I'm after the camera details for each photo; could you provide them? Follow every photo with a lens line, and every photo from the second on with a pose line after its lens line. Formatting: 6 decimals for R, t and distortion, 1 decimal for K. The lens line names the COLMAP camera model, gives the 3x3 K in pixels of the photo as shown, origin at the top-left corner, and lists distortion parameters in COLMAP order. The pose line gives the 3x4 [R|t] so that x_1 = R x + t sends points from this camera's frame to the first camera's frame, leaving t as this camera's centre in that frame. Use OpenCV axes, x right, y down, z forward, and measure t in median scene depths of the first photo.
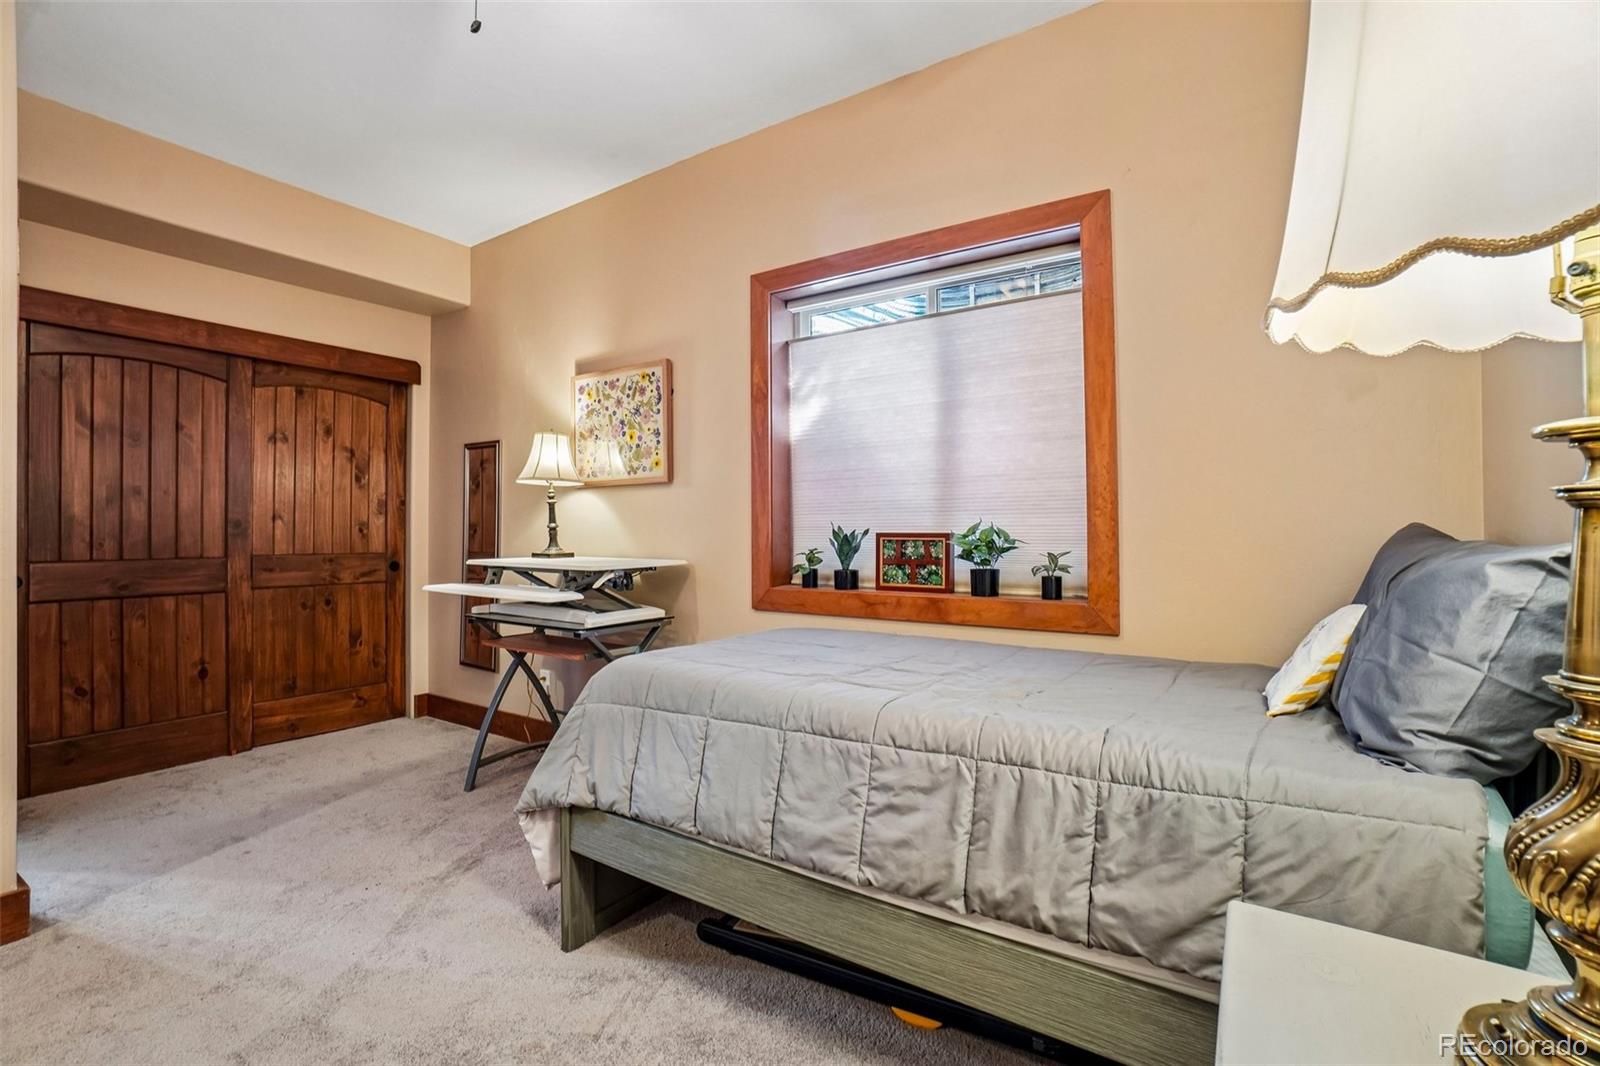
lens RADIAL K [[723.8, 0, 800.0], [0, 723.8, 533.0], [0, 0, 1]] dist [-0.038264, 0.000930]
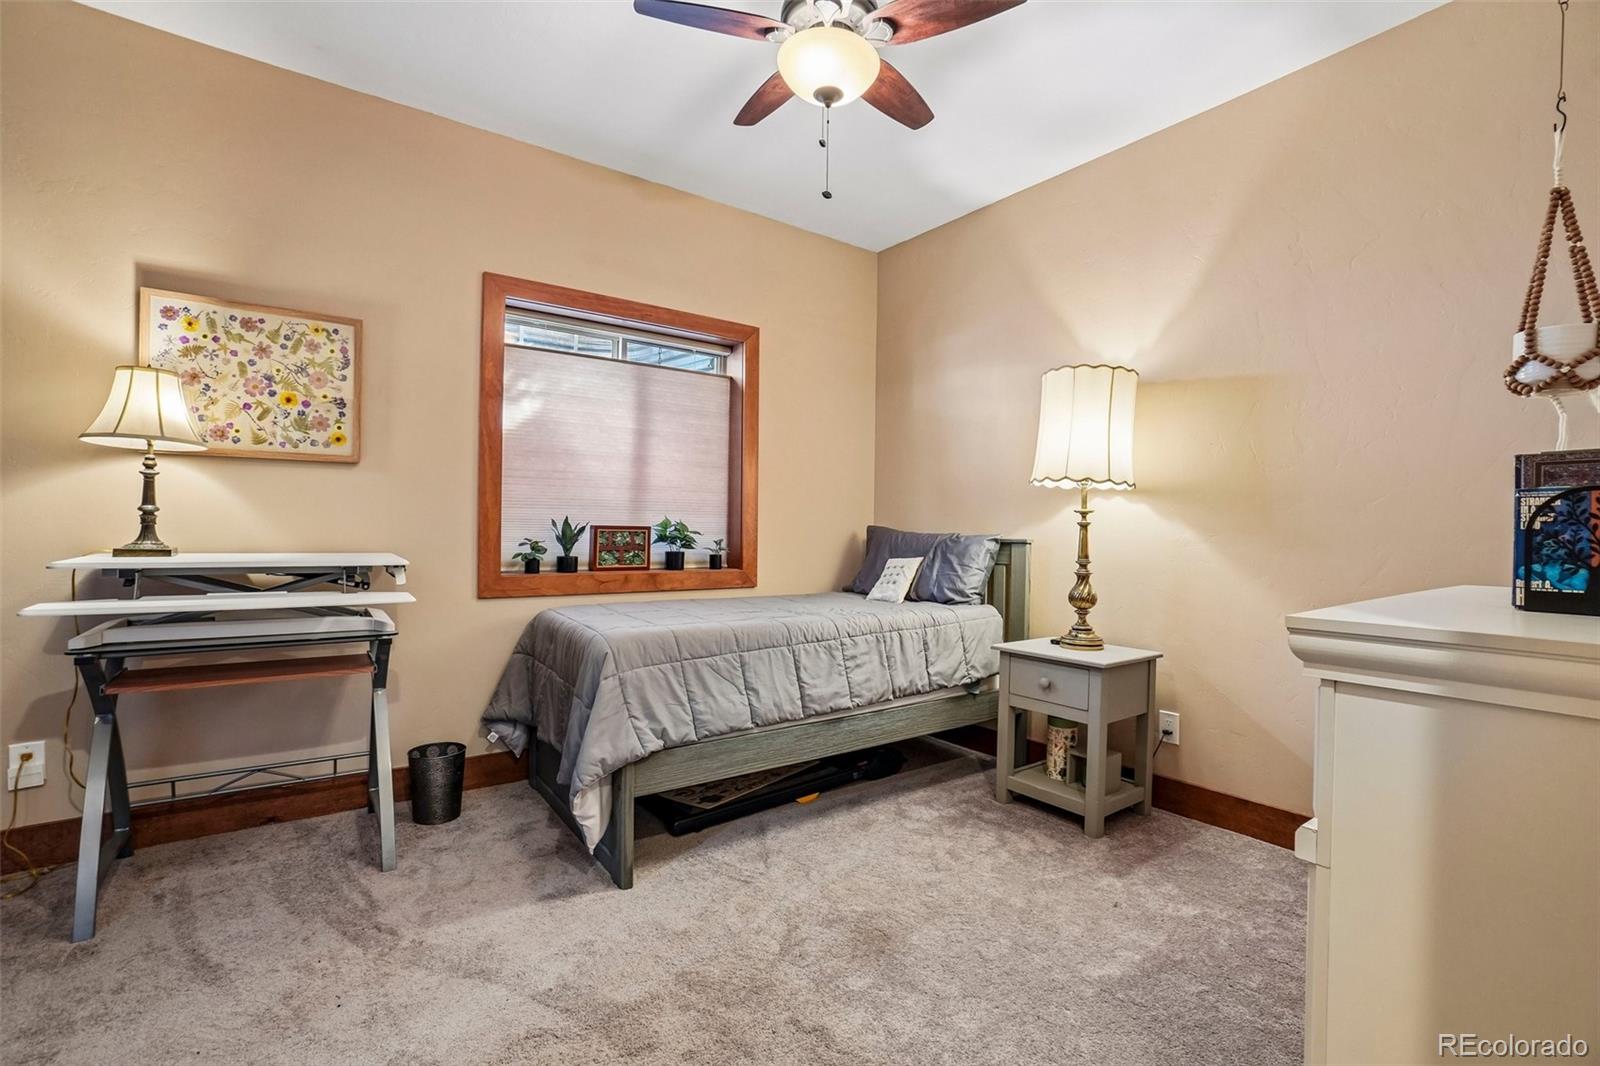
lens RADIAL K [[723.8, 0, 800.0], [0, 723.8, 533.0], [0, 0, 1]] dist [-0.038264, 0.000930]
pose [[0.328716, 0.001224, 0.944428, -0.931913], [-0.011415, 0.999931, 0.002677, 0.005128], [-0.944360, -0.011660, 0.328707, 0.255189]]
